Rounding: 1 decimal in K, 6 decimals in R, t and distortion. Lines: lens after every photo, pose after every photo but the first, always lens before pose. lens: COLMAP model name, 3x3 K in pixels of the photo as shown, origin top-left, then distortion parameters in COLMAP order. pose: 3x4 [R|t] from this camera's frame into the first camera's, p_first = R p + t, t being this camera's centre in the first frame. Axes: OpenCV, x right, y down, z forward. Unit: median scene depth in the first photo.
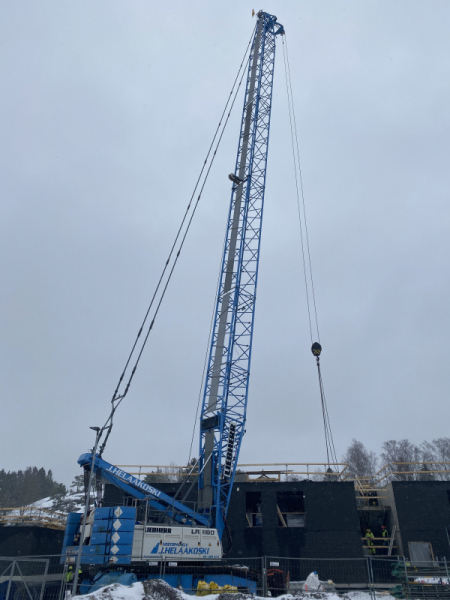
lens RADIAL K [[451.9, 0, 225.0], [0, 451.9, 300.0], [0, 0, 1]] dist [0.056416, -0.060081]
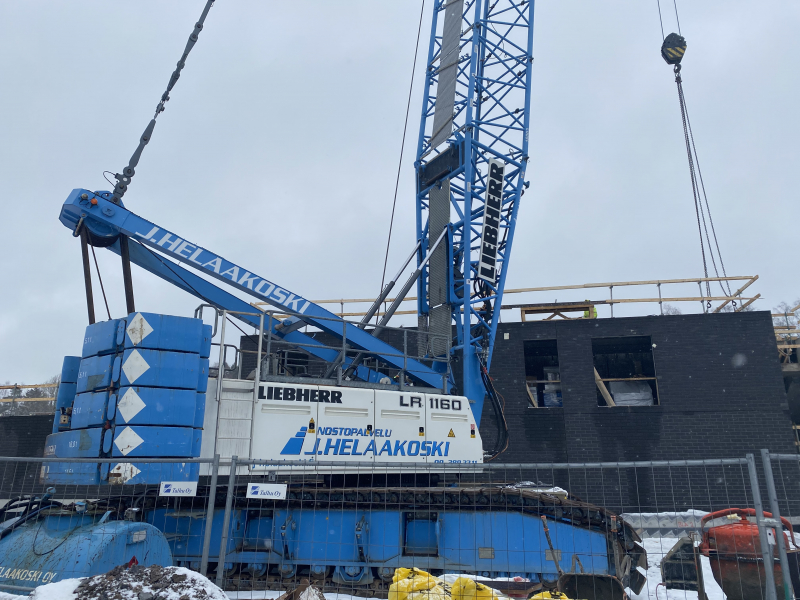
lens RADIAL K [[602.5, 0, 397.0], [0, 602.5, 294.0], [0, 0, 1]] dist [0.056416, -0.060081]
pose [[0.992507, -0.039948, -0.115475, -0.012433], [0.065702, 0.971277, 0.228699, 0.252328], [0.103022, -0.234572, 0.966624, 0.444423]]
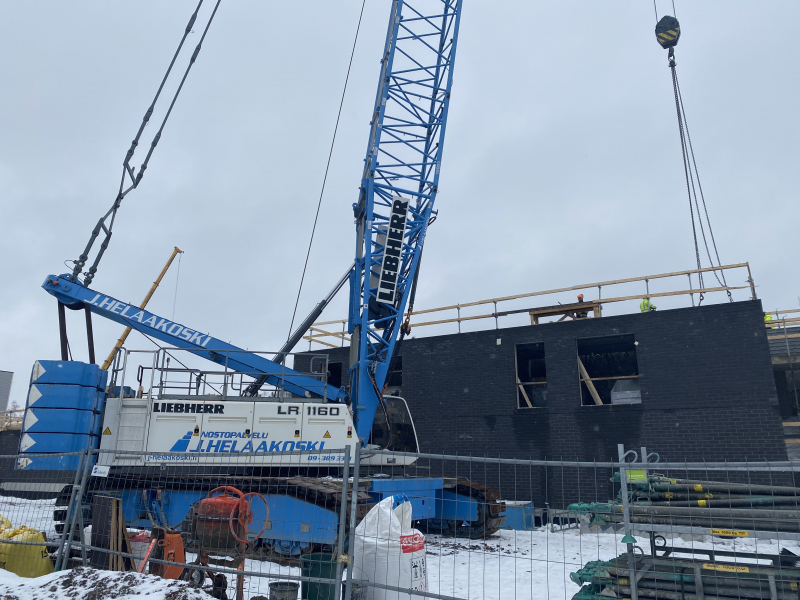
lens RADIAL K [[602.5, 0, 397.0], [0, 602.5, 294.0], [0, 0, 1]] dist [0.056416, -0.060081]
pose [[0.888609, -0.122745, -0.441936, 0.266352], [0.222041, 0.958217, 0.180325, 0.249215], [0.401337, -0.258367, 0.878735, 0.431468]]
